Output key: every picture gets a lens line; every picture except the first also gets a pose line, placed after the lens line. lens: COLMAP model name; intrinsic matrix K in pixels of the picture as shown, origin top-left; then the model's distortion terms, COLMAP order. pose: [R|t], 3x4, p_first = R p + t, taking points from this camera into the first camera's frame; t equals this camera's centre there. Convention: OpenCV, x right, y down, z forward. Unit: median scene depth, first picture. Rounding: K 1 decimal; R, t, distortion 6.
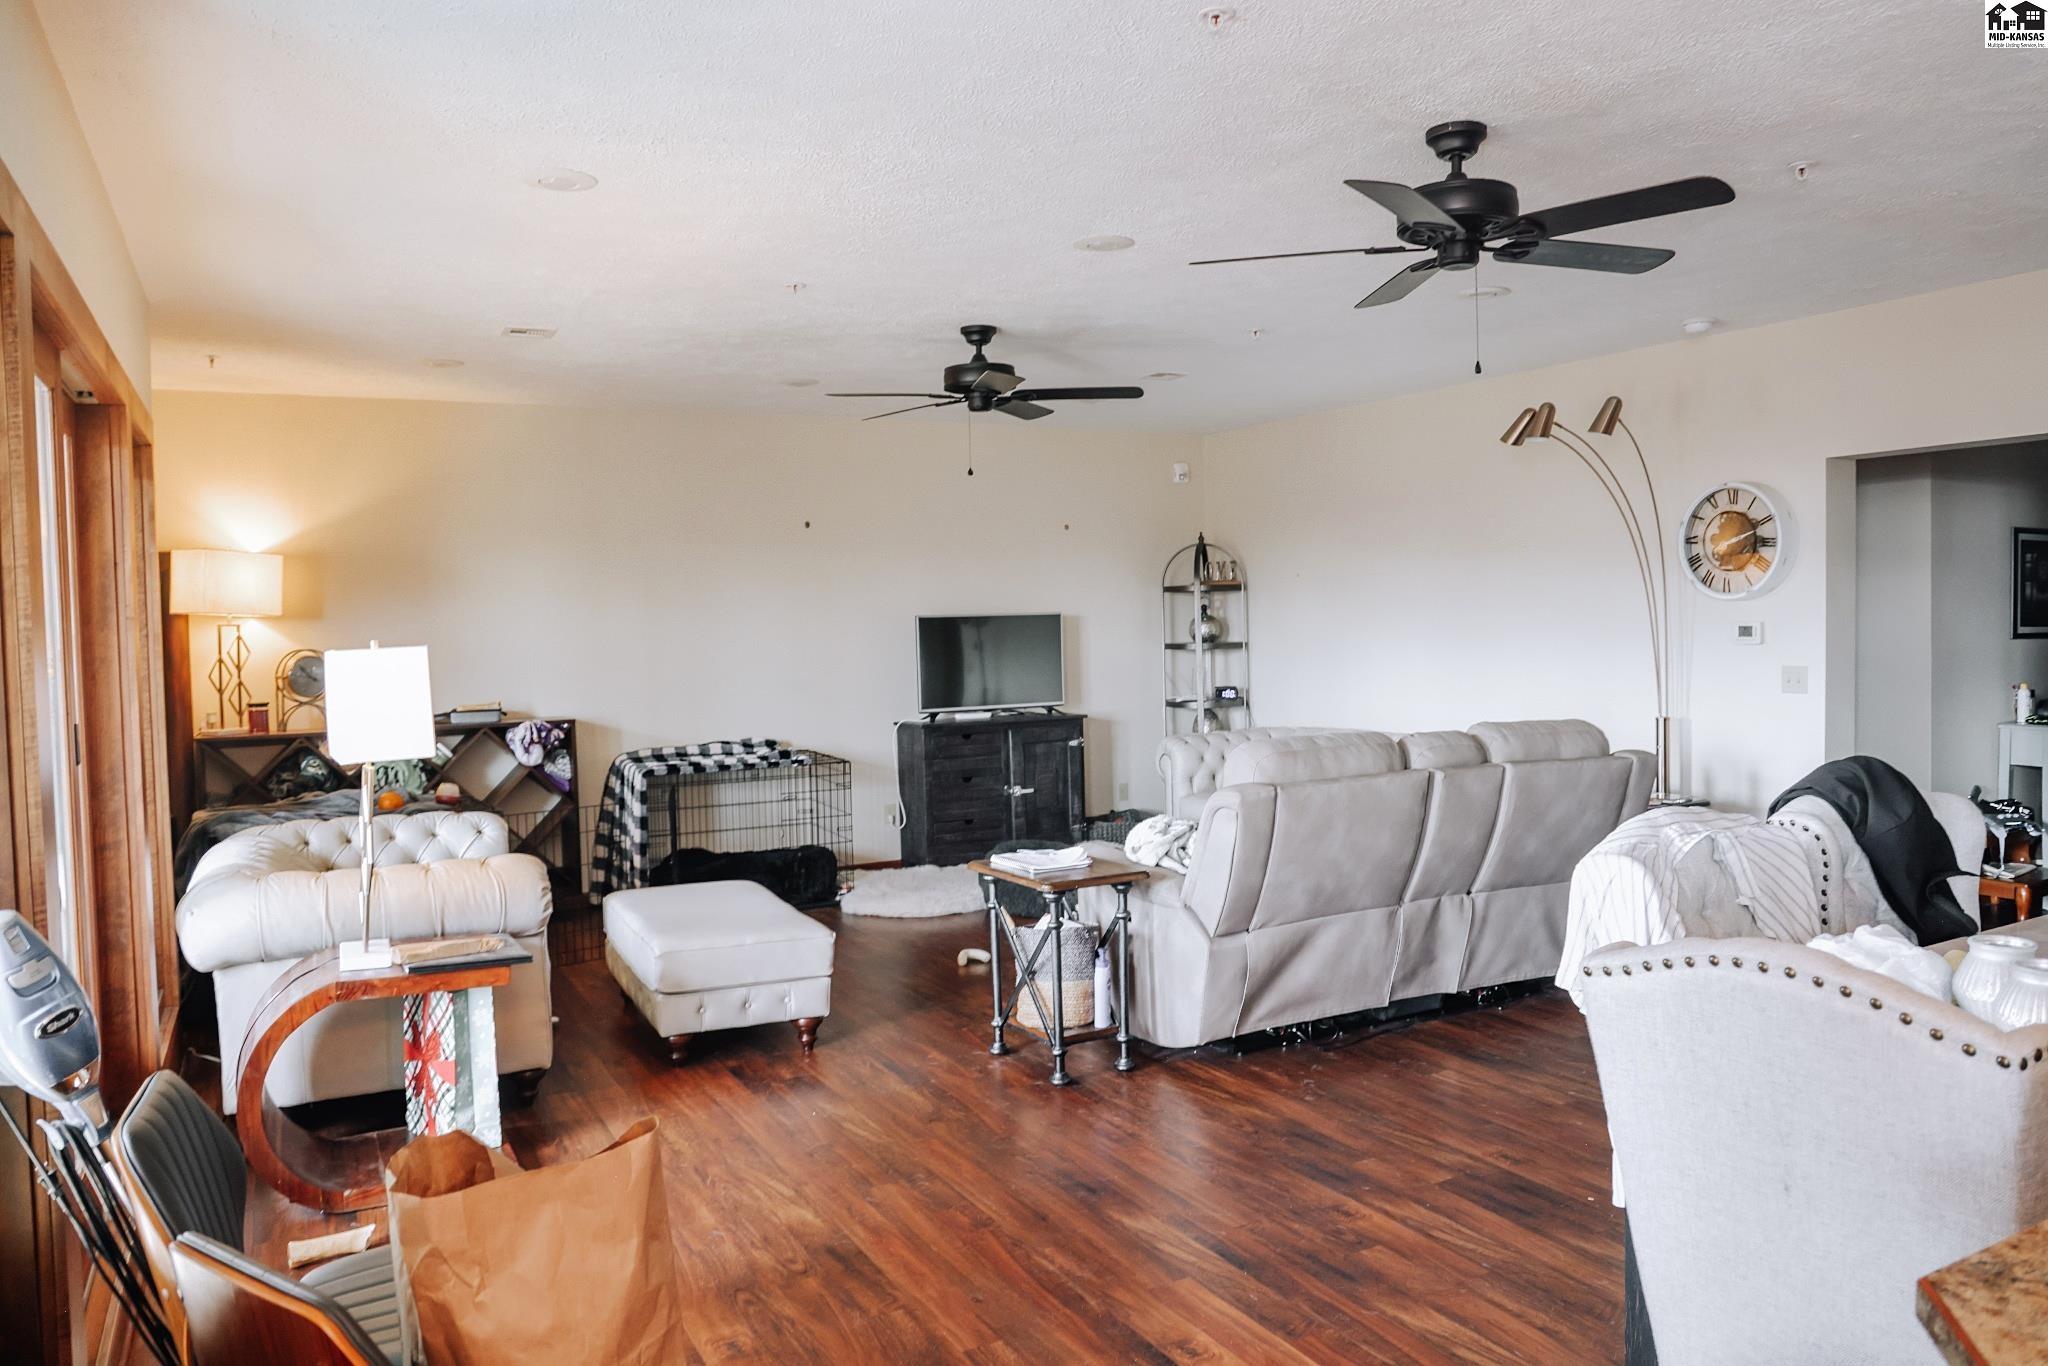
lens RADIAL K [[1442.6, 0, 1023.3], [0, 1442.6, 679.3], [0, 0, 1]] dist [-0.073107, 0.000200]
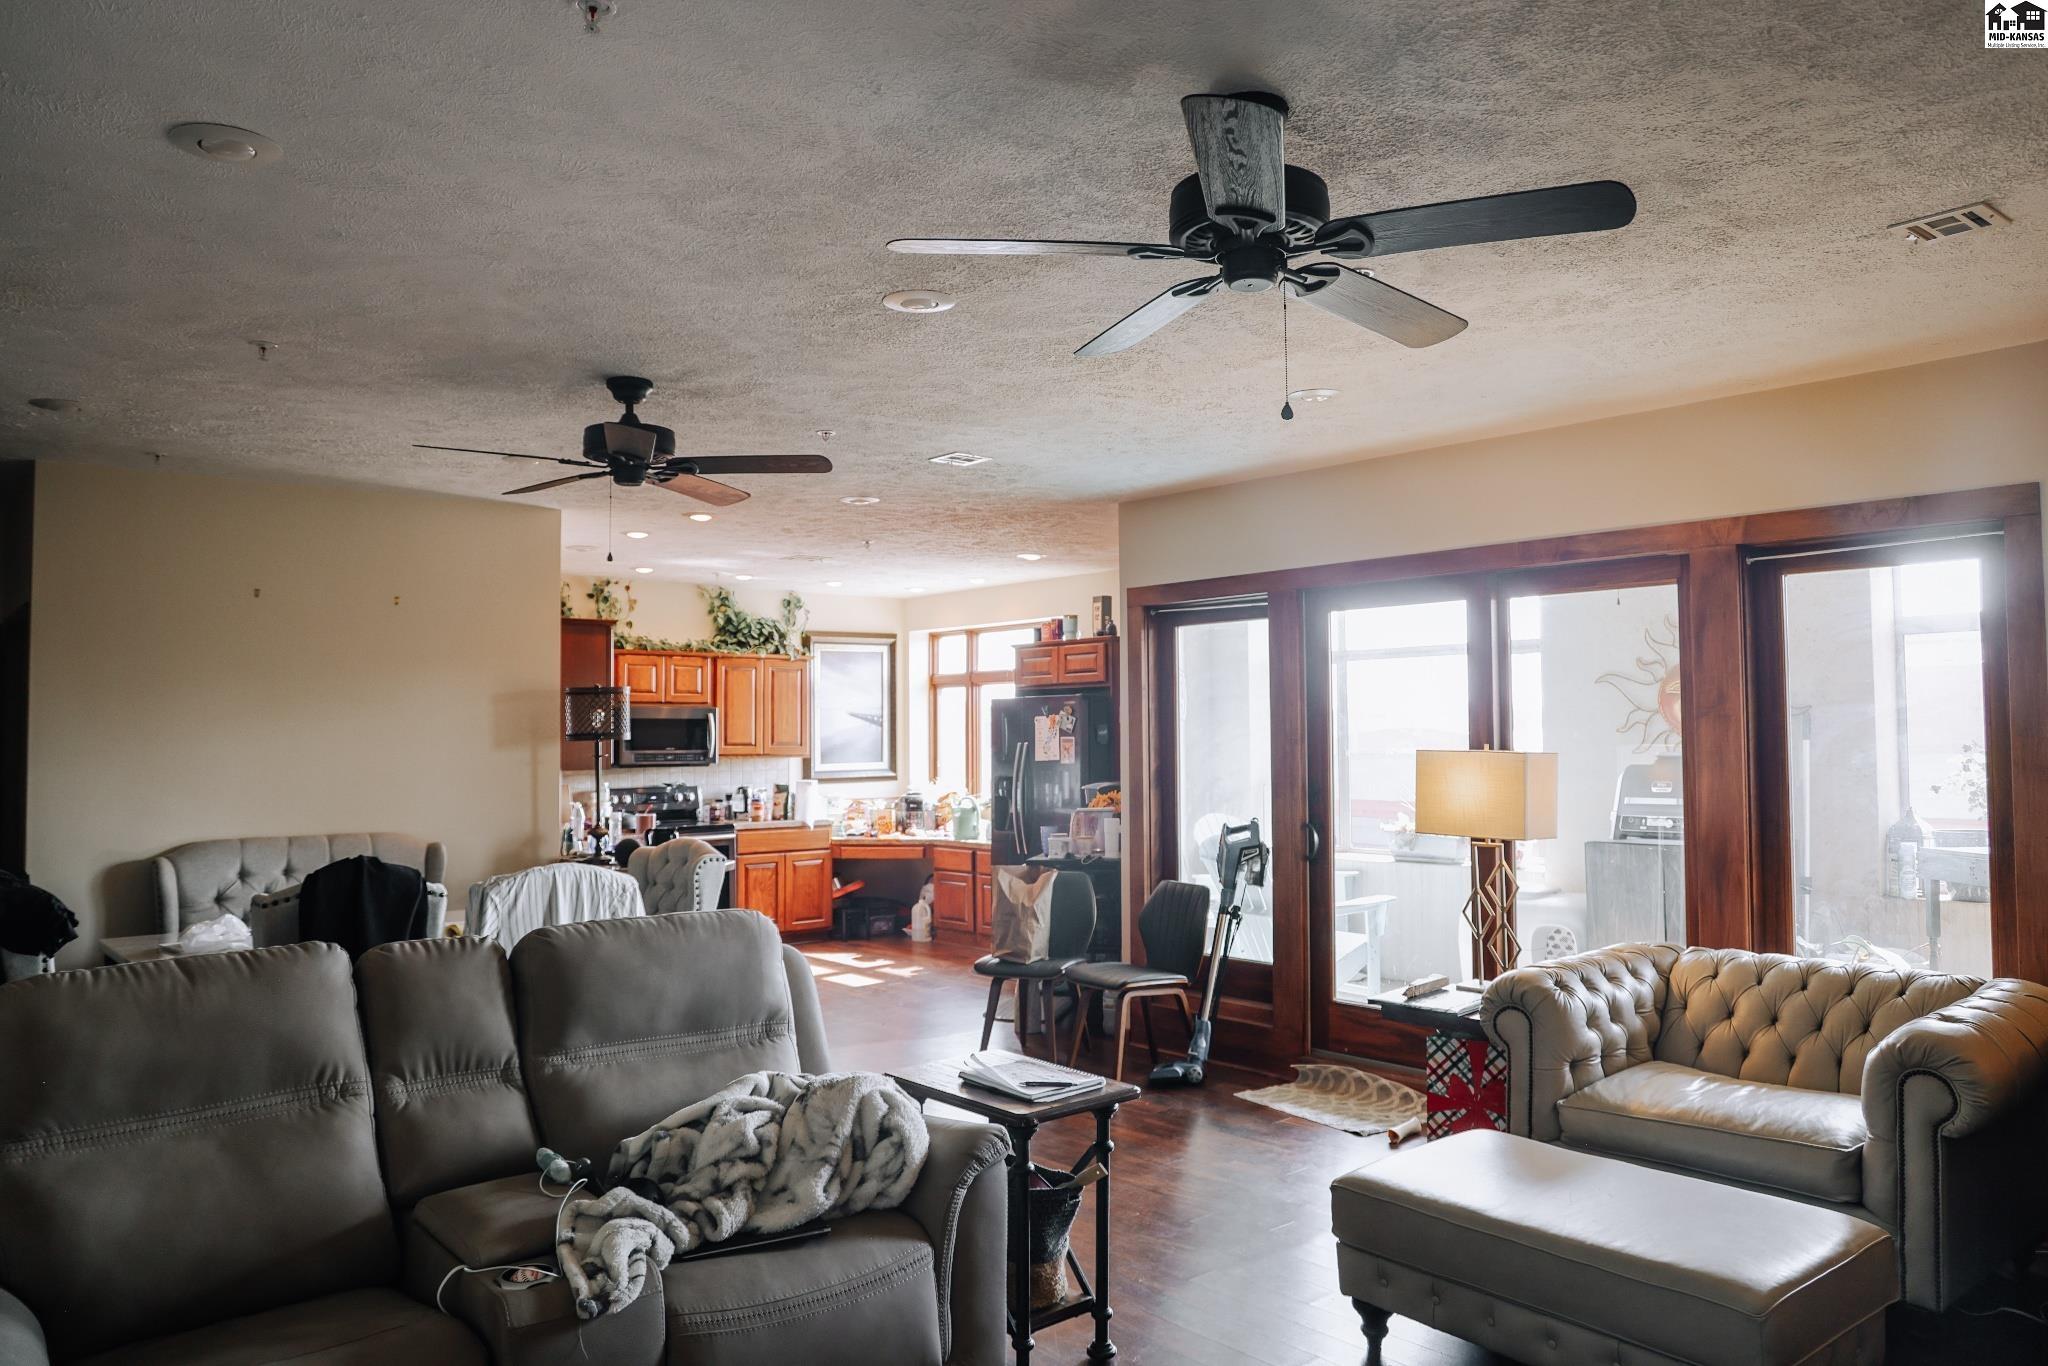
lens RADIAL K [[1442.6, 0, 1021.5], [0, 1442.6, 672.9], [0, 0, 1]] dist [-0.073107, 0.000200]
pose [[0.979673, 0.027526, 0.198701, 0.029768], [-0.010881, 0.996374, -0.084379, -0.016252], [-0.200304, 0.080502, 0.976421, 0.187780]]
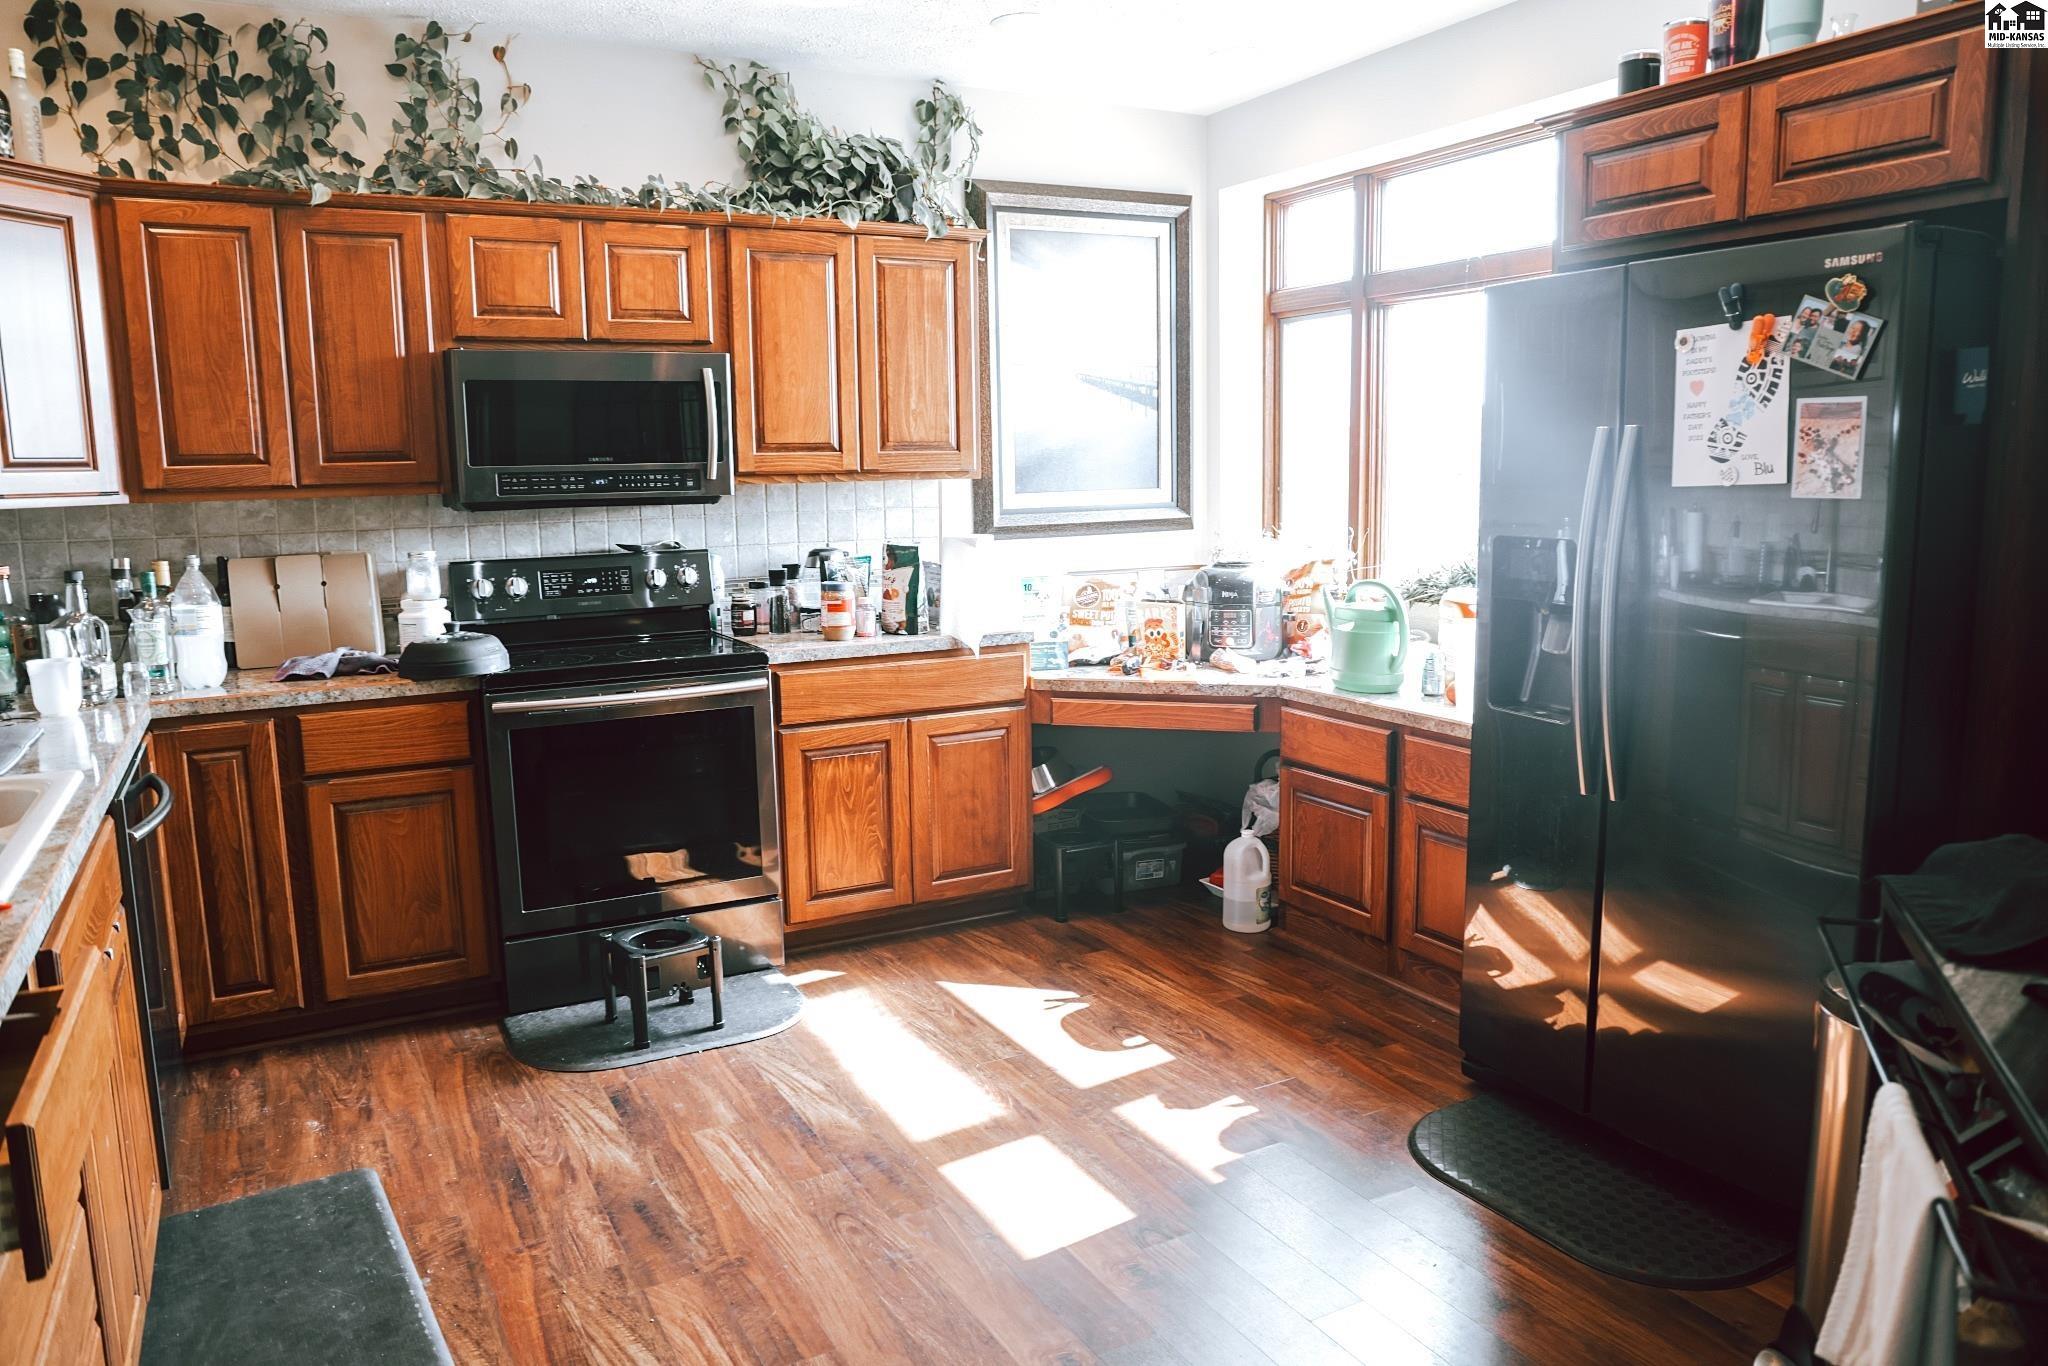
lens RADIAL K [[1442.6, 0, 1025.9], [0, 1442.6, 678.3], [0, 0, 1]] dist [-0.073107, 0.000200]
pose [[0.999934, 0.010941, -0.003516, 0.078114], [-0.010481, 0.993717, 0.111431, -0.025240], [0.004713, -0.111387, 0.993766, 0.584412]]
